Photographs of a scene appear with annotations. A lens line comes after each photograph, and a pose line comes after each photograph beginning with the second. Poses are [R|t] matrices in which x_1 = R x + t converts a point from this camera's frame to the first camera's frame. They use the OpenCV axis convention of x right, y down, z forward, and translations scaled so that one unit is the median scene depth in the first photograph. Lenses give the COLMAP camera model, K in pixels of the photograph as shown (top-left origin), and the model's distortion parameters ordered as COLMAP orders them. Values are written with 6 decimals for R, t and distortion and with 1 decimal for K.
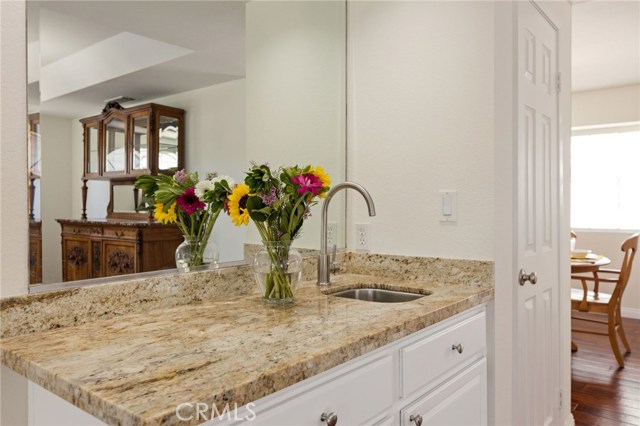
lens RADIAL K [[485.5, 0, 320.8], [0, 485.5, 212.8], [0, 0, 1]] dist [0.001344, 0.000007]
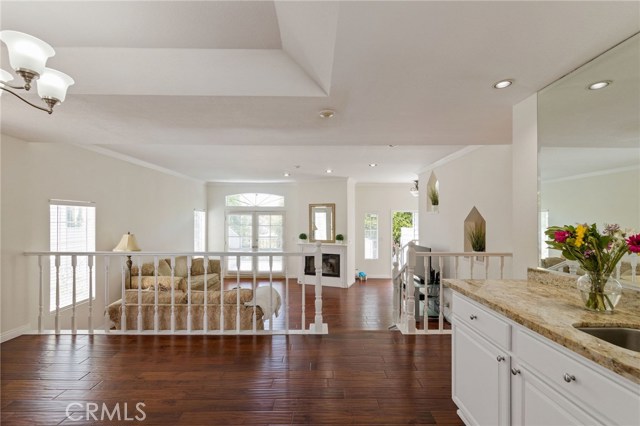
lens RADIAL K [[282.5, 0, 319.2], [0, 282.5, 216.1], [0, 0, 1]] dist [0.001030, 0.000118]
pose [[-0.776331, -0.001090, -0.630325, 1.359870], [-0.000977, 0.999999, -0.000525, -0.142893], [0.630325, 0.000209, -0.776331, 1.279853]]
